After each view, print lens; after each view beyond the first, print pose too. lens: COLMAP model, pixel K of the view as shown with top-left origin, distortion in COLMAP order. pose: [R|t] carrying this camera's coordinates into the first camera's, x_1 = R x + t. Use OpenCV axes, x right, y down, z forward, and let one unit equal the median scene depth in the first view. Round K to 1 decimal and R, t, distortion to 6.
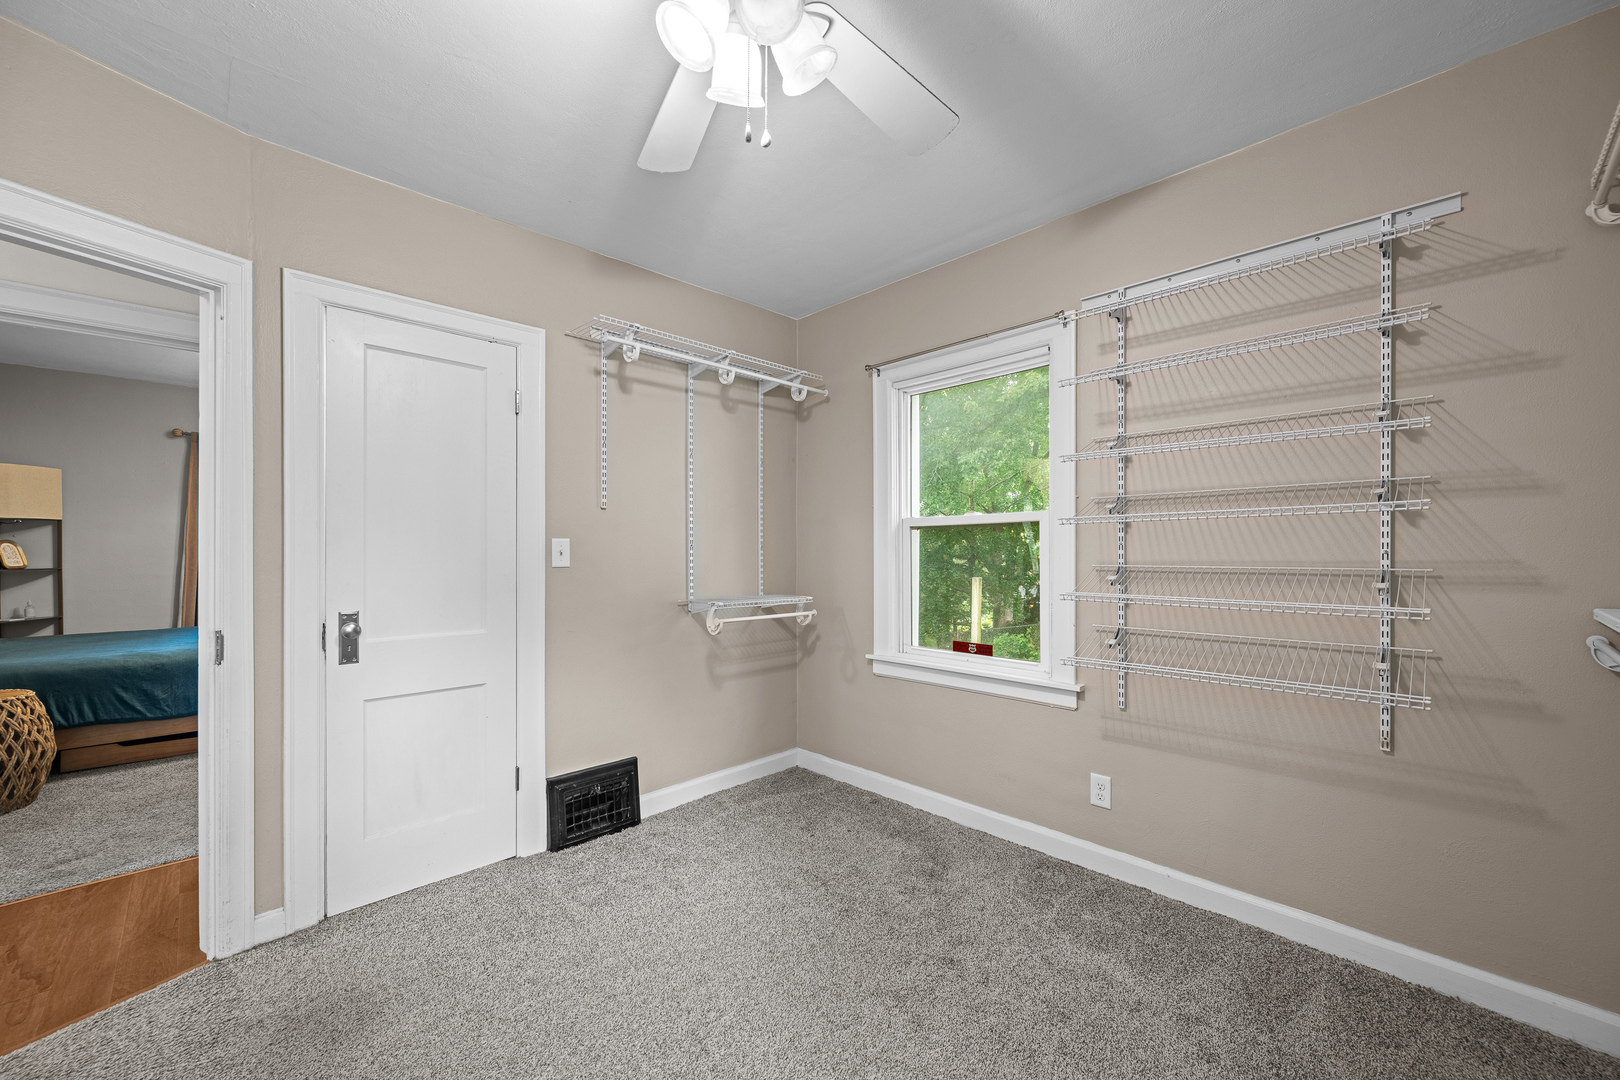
lens RADIAL K [[644.6, 0, 820.2], [0, 644.6, 549.1], [0, 0, 1]] dist [-0.003613, 0.000405]
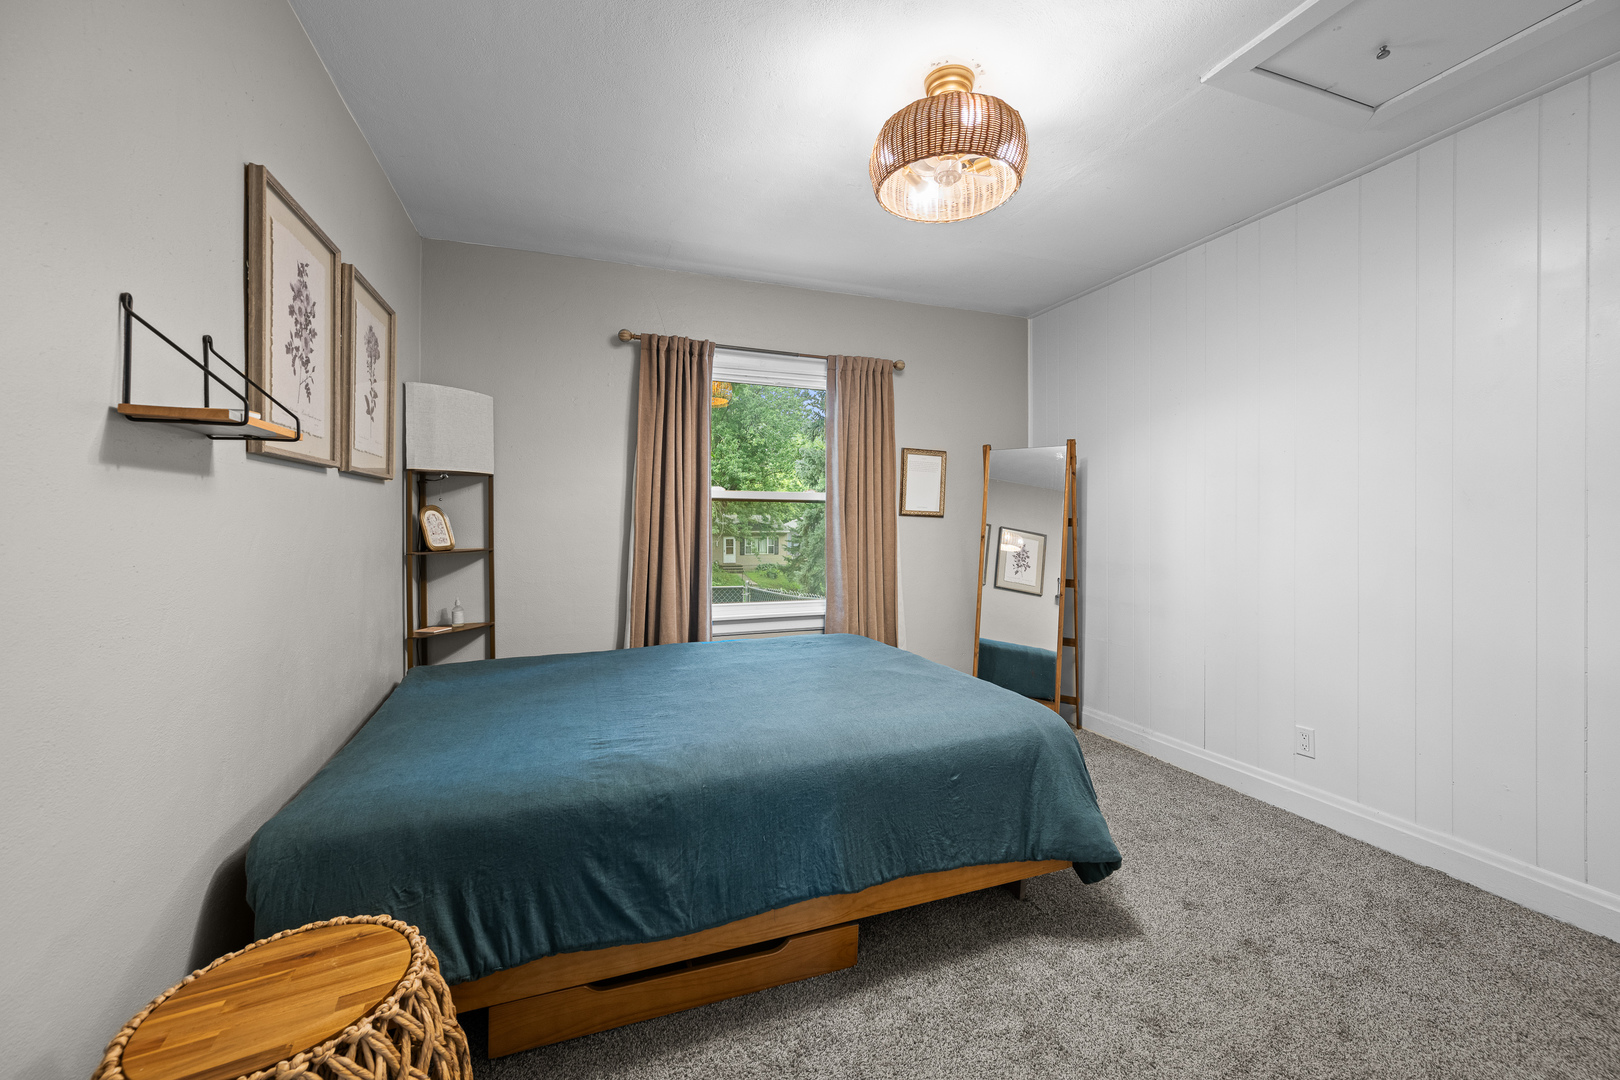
lens RADIAL K [[644.6, 0, 807.5], [0, 644.6, 526.4], [0, 0, 1]] dist [-0.003613, 0.000405]
pose [[0.913928, 0.002853, -0.405867, -0.655420], [-0.001708, 0.999993, 0.003183, 0.004413], [0.405874, -0.002216, 0.913926, 0.558041]]
